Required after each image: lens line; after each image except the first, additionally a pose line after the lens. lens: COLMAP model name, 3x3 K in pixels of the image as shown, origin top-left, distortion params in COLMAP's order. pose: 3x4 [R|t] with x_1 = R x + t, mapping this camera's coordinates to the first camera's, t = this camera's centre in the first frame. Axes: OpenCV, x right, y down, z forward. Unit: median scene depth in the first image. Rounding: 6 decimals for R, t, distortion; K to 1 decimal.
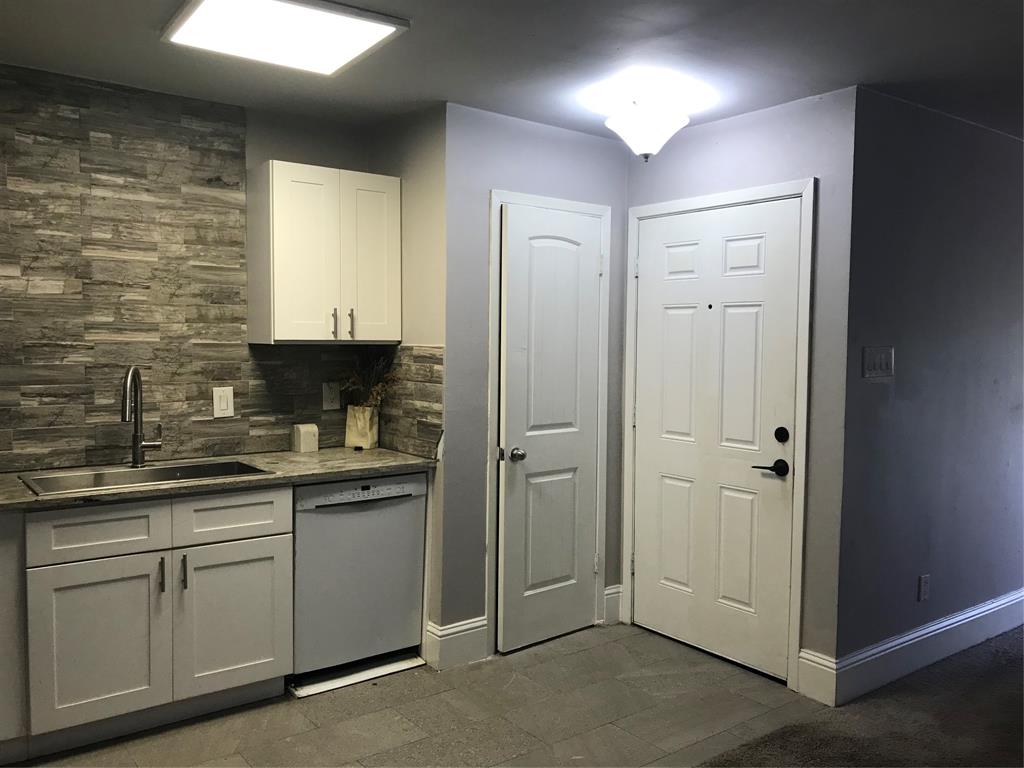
lens RADIAL K [[849.3, 0, 512.0], [0, 849.3, 384.0], [0, 0, 1]] dist [0.008759, 0.001115]
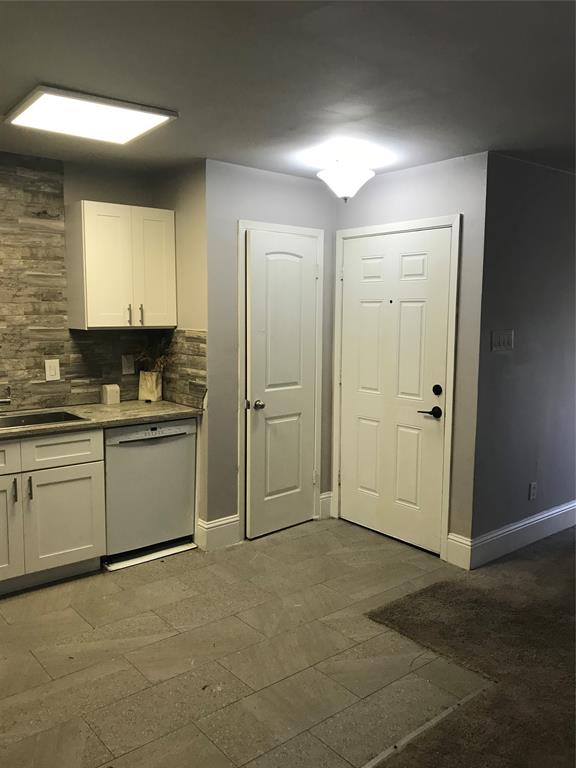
lens RADIAL K [[639.6, 0, 289.4], [0, 639.6, 380.5], [0, 0, 1]] dist [0.011843, -0.006390]
pose [[0.999249, -0.007779, 0.037962, 0.018618], [0.005528, 0.998241, 0.059030, -0.023640], [-0.038355, -0.058775, 0.997534, -0.096033]]
